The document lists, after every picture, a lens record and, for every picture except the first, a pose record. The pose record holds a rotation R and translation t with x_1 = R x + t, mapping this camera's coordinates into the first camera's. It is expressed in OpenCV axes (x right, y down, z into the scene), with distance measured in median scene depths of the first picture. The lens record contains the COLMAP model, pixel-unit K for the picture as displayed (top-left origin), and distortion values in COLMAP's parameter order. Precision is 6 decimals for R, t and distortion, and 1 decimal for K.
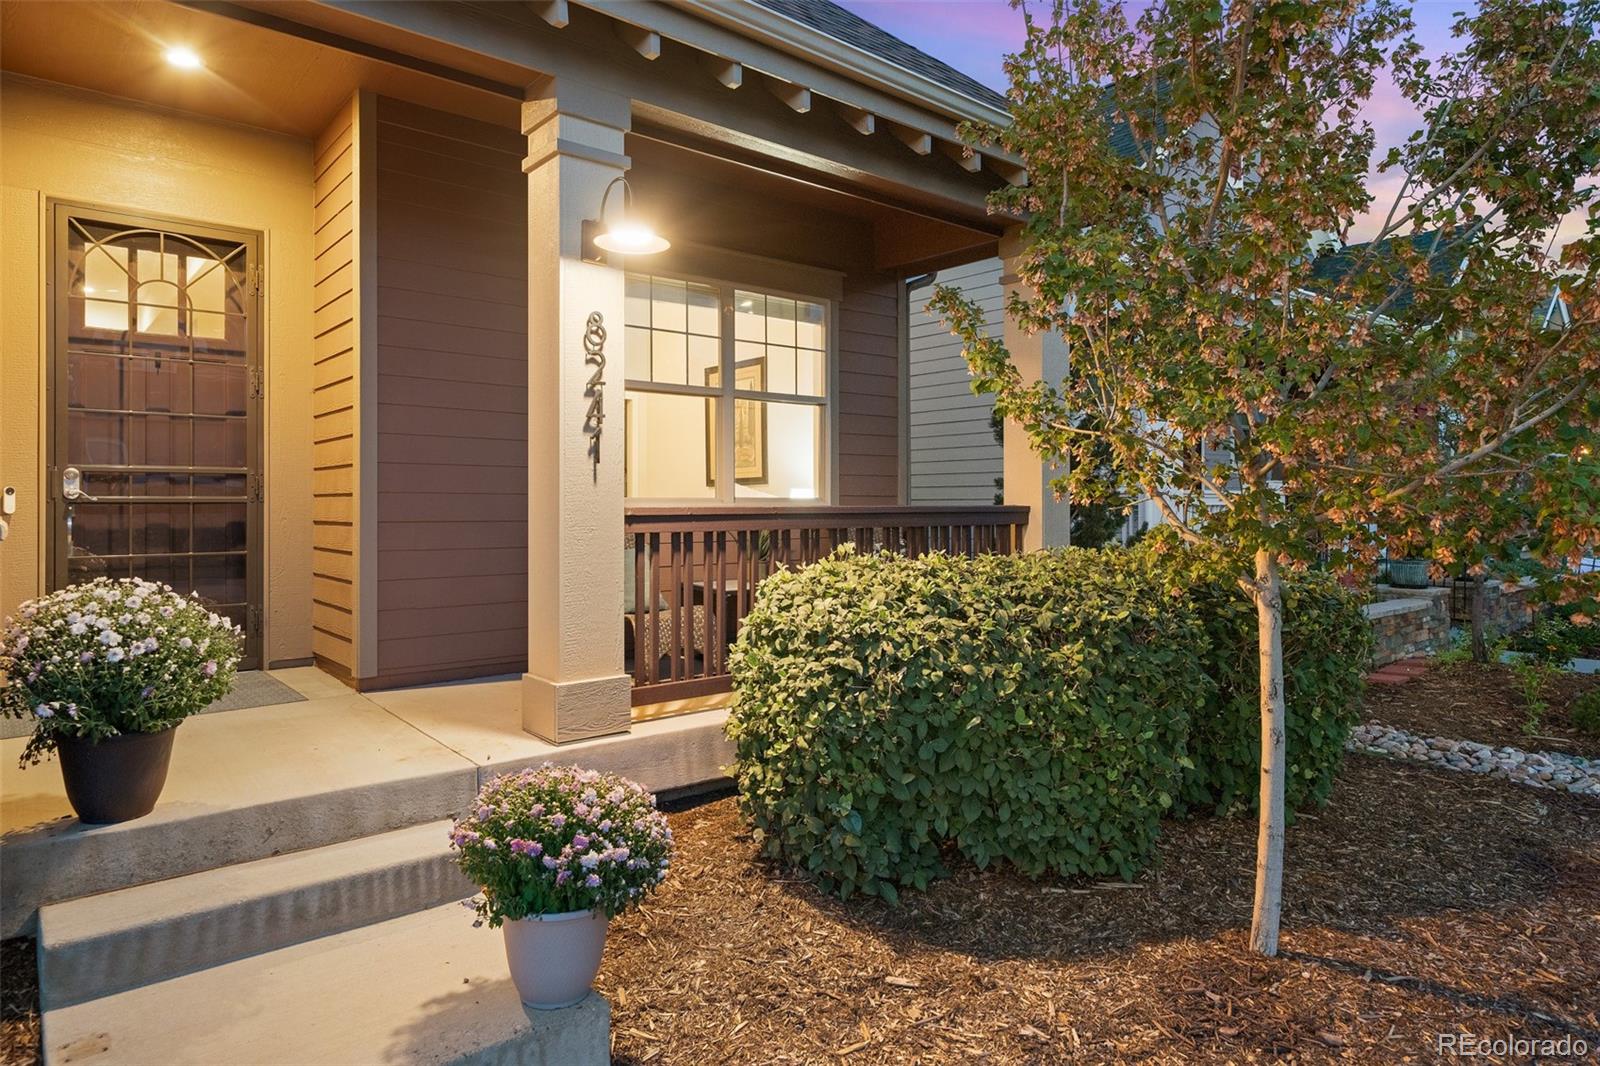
lens RADIAL K [[942.4, 0, 808.8], [0, 942.4, 493.8], [0, 0, 1]] dist [0.016322, -0.004435]
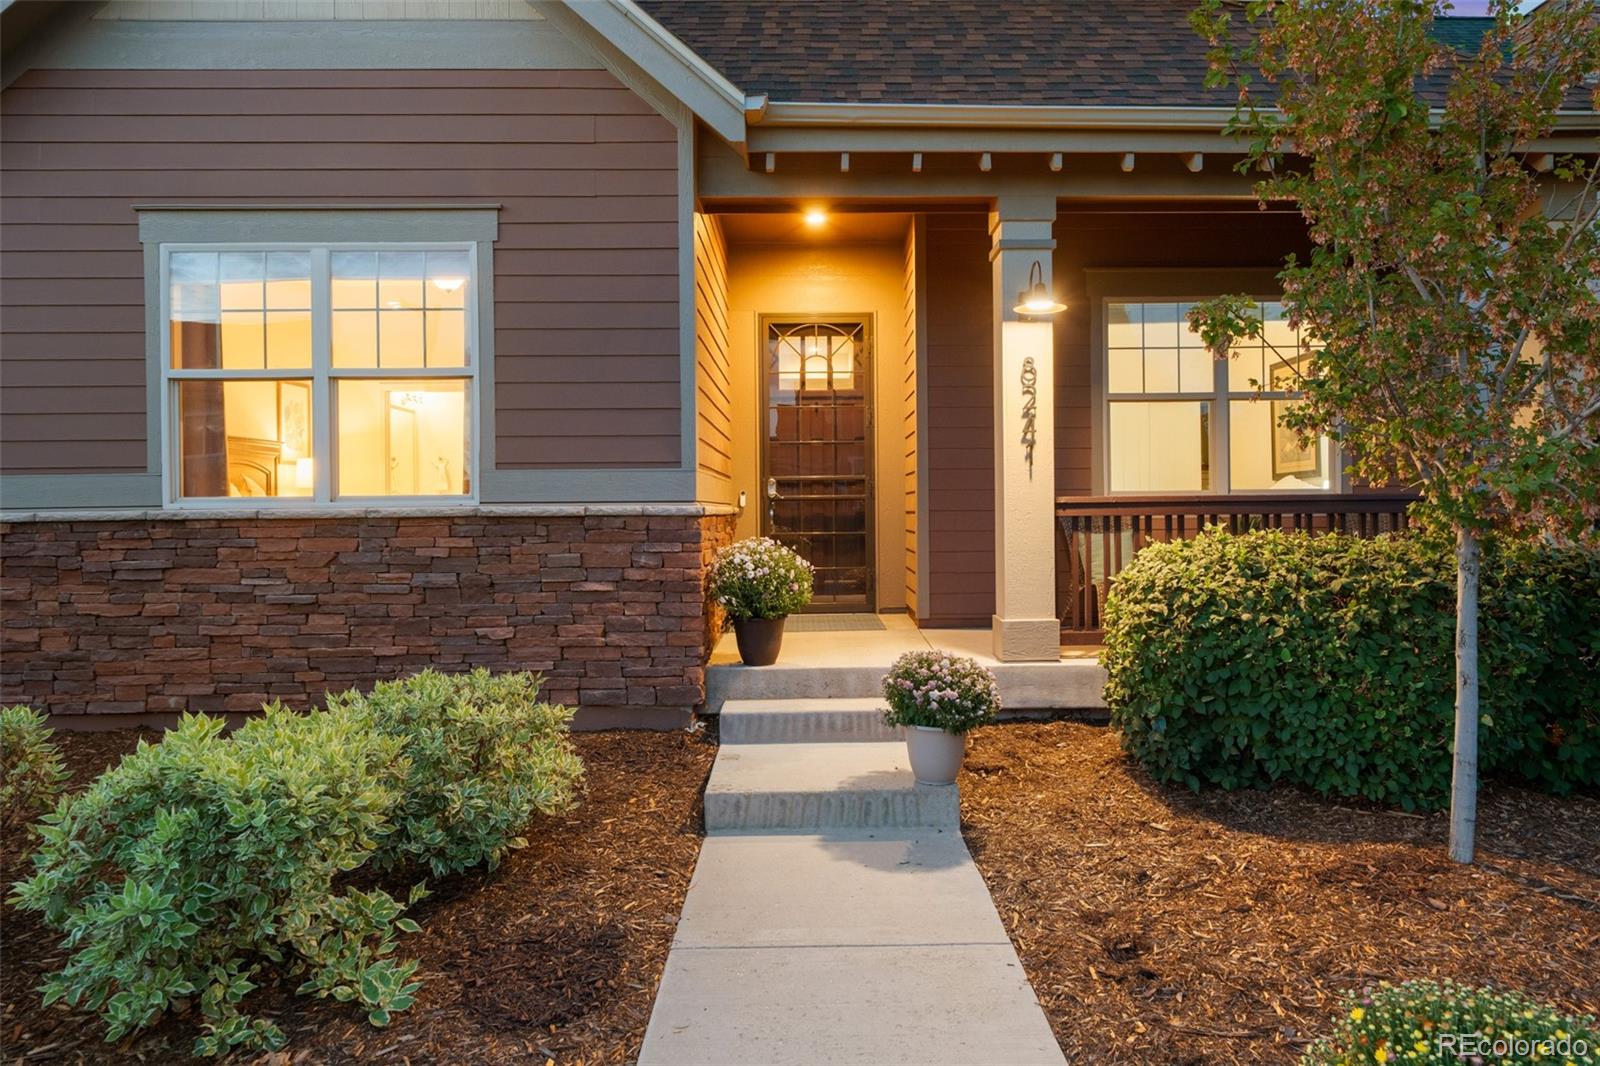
lens RADIAL K [[1057.7, 0, 855.0], [0, 1057.7, 493.6], [0, 0, 1]] dist [0.029931, -0.002212]
pose [[0.782062, -0.017504, -0.622955, 0.624020], [0.015859, 0.999841, -0.008185, 0.020615], [0.622999, -0.003478, 0.782215, -0.440490]]
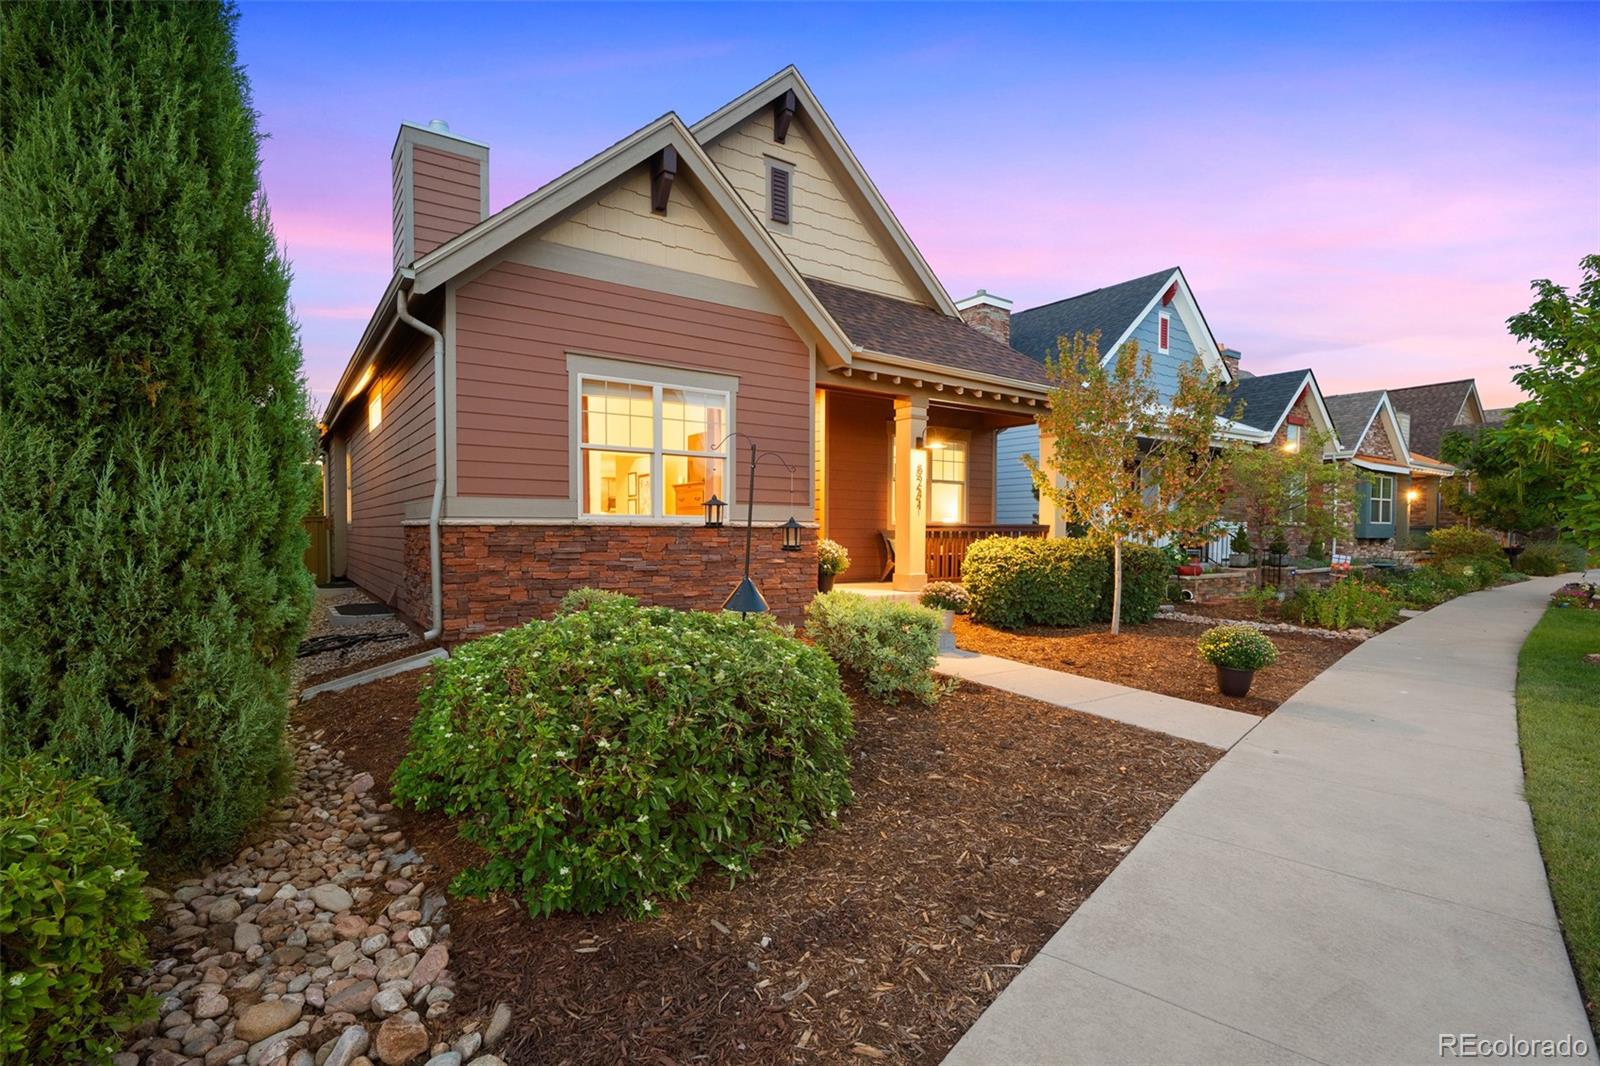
lens RADIAL K [[666.7, 0, 800.0], [0, 666.7, 533.0], [0, 0, 1]] dist [0.000759, 0.000023]
pose [[0.993275, 0.005523, -0.115643, -0.428059], [-0.004037, 0.999906, 0.013077, 0.024467], [0.115705, -0.012522, 0.993205, -1.619457]]
